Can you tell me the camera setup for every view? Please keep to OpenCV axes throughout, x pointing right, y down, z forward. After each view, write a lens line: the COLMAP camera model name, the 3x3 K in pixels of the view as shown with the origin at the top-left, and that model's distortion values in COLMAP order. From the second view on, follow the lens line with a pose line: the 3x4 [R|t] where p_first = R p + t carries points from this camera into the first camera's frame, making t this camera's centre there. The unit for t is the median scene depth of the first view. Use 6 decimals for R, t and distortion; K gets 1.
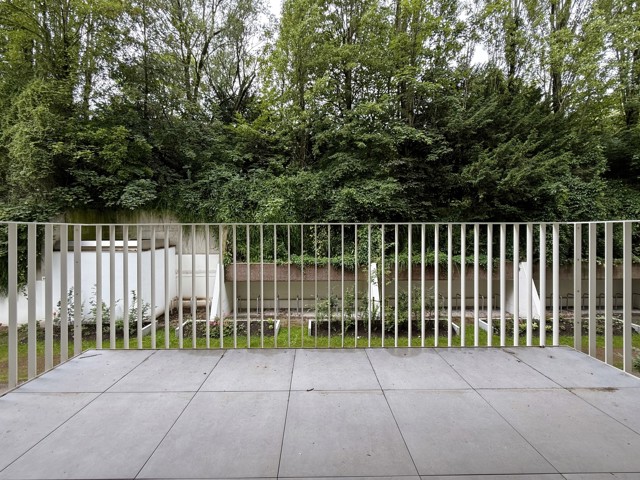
lens RADIAL K [[262.9, 0, 314.5], [0, 262.9, 229.1], [0, 0, 1]] dist [-0.001024, -0.000055]
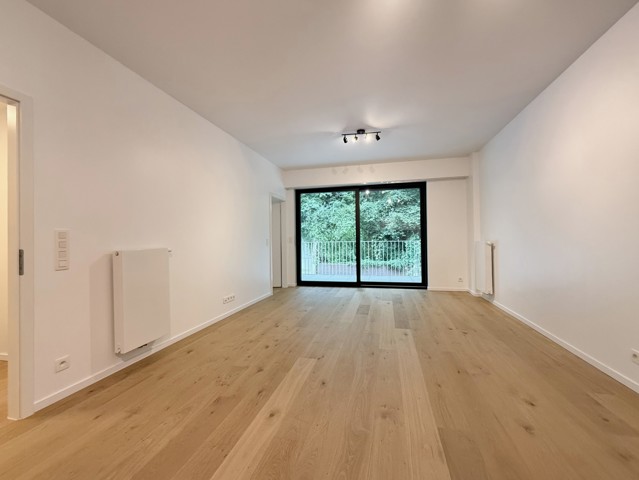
lens RADIAL K [[261.8, 0, 319.5], [0, 261.8, 240.0], [0, 0, 1]] dist [0.000165, -0.000048]
pose [[0.967504, -0.010092, -0.252655, 0.075809], [0.010037, 0.999948, -0.001507, -0.007828], [0.252657, -0.001078, 0.967555, -0.499855]]
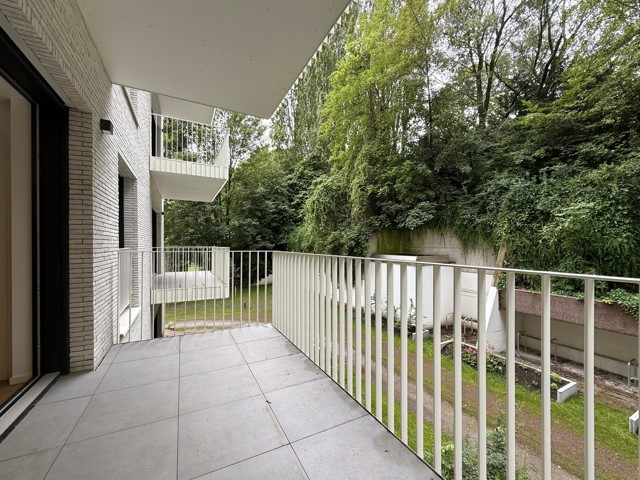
lens RADIAL K [[262.5, 0, 318.9], [0, 262.5, 242.3], [0, 0, 1]] dist [-0.001908, -0.000089]
pose [[0.454932, -0.002774, -0.890522, 0.148265], [-0.000637, 0.999994, -0.003440, -0.012631], [0.890526, 0.002133, 0.454928, 0.087921]]
